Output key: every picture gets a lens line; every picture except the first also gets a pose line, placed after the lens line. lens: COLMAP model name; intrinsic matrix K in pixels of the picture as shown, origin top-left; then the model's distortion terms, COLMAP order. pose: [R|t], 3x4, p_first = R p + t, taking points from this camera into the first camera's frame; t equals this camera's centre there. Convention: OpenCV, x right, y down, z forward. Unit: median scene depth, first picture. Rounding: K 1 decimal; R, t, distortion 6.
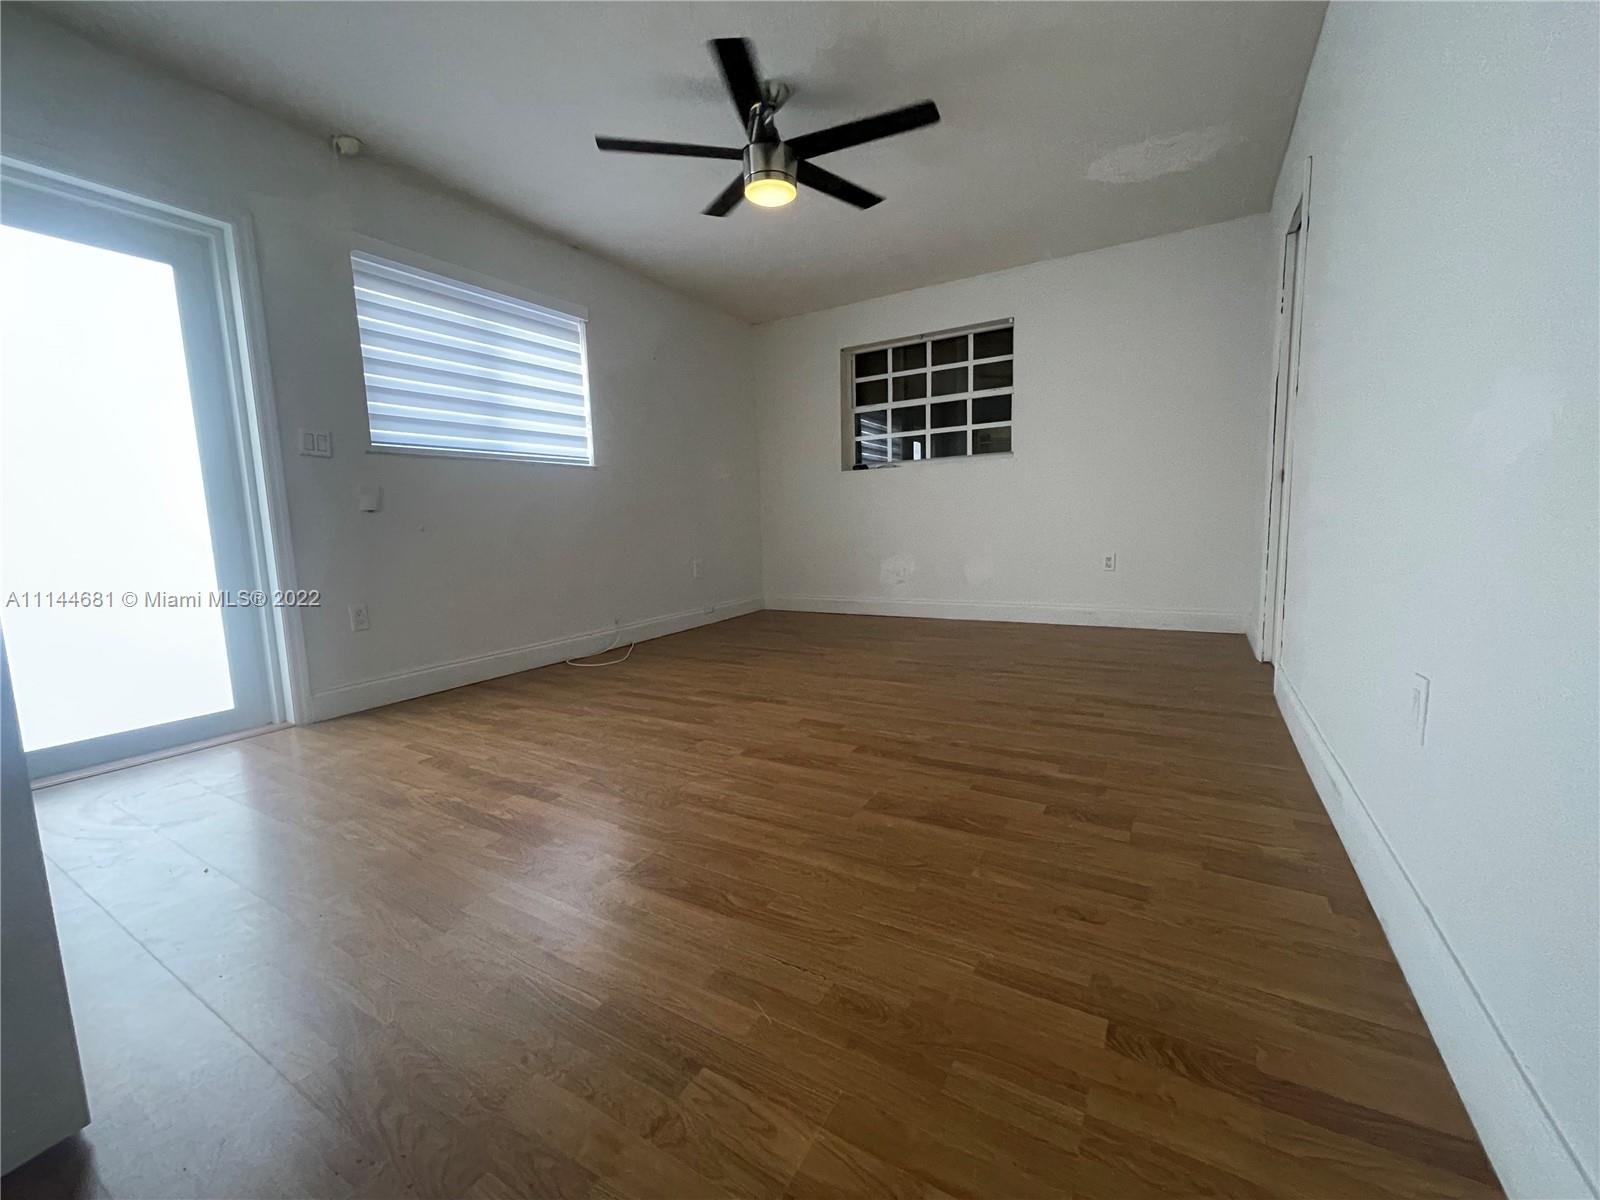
lens RADIAL K [[647.6, 0, 795.1], [0, 647.6, 602.9], [0, 0, 1]] dist [-0.000510, 0.000669]
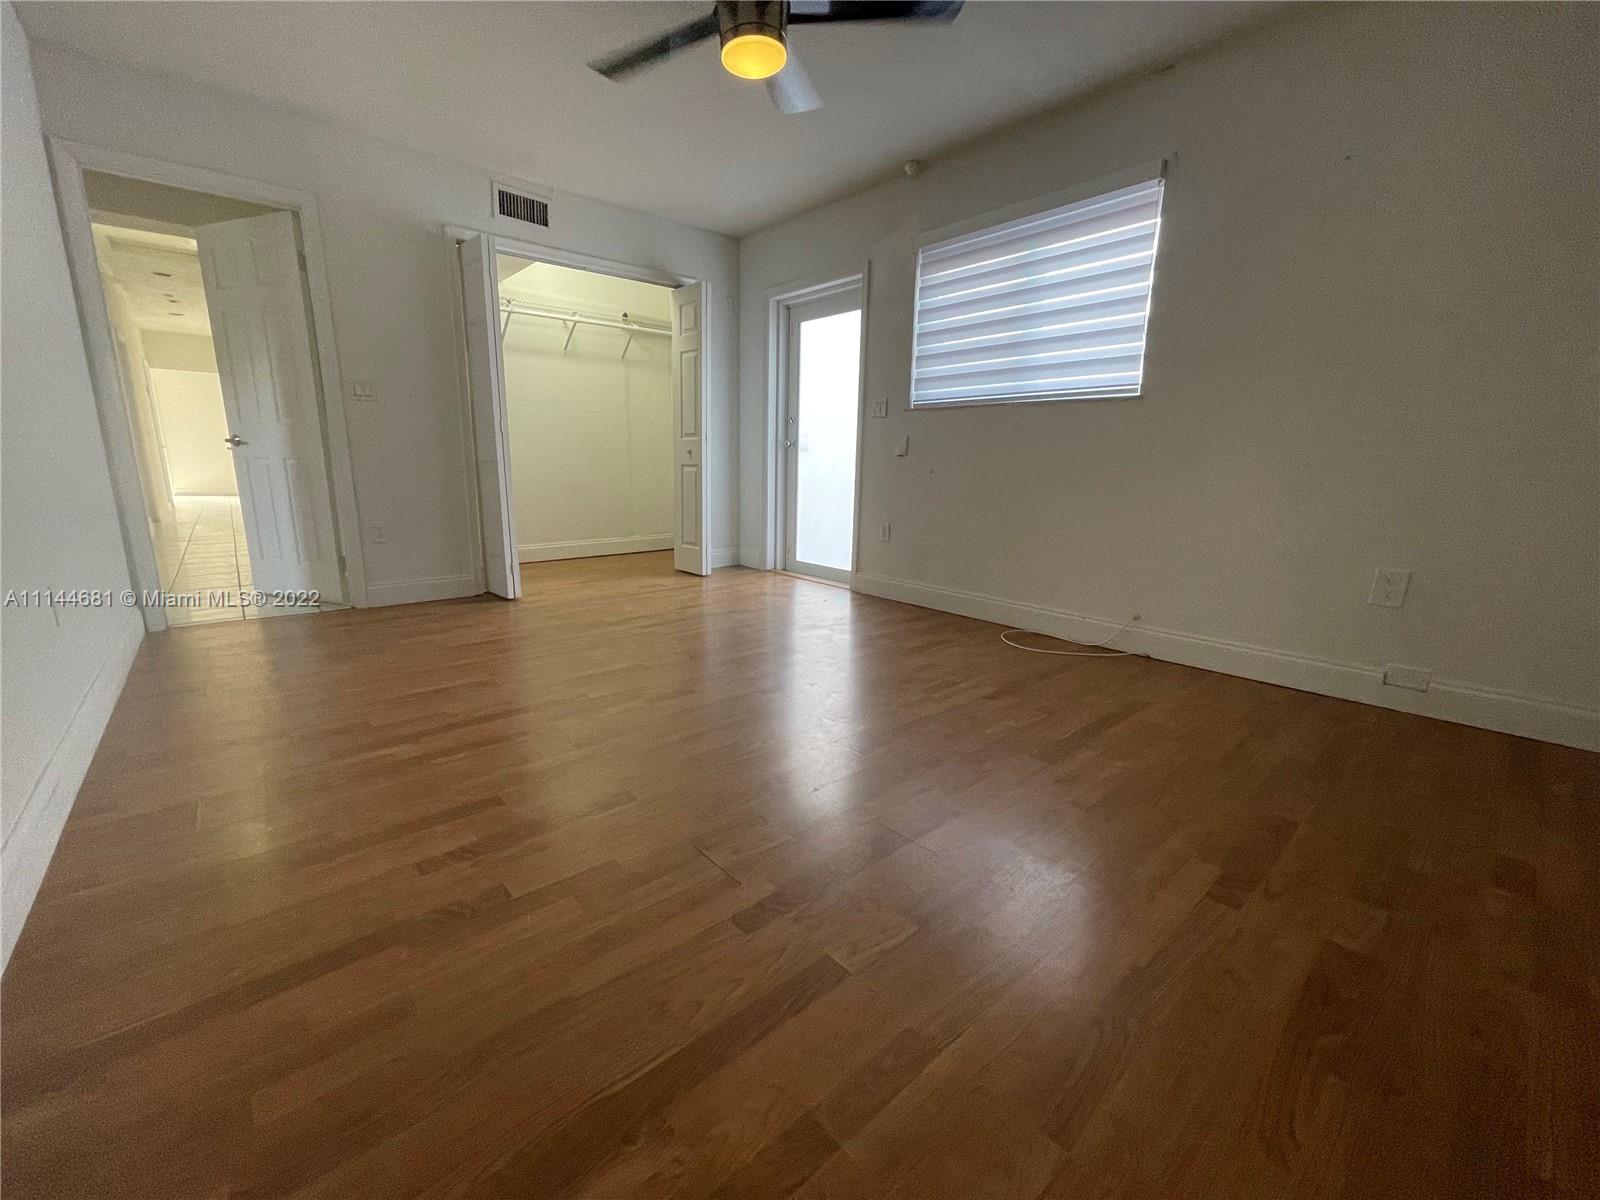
lens RADIAL K [[647.6, 0, 795.1], [0, 647.6, 602.9], [0, 0, 1]] dist [-0.000510, 0.000669]
pose [[-0.319245, 0.230280, -0.919268, 0.756870], [-0.126497, 0.950992, 0.282157, -0.213303], [0.939192, 0.206362, -0.274470, 1.289375]]
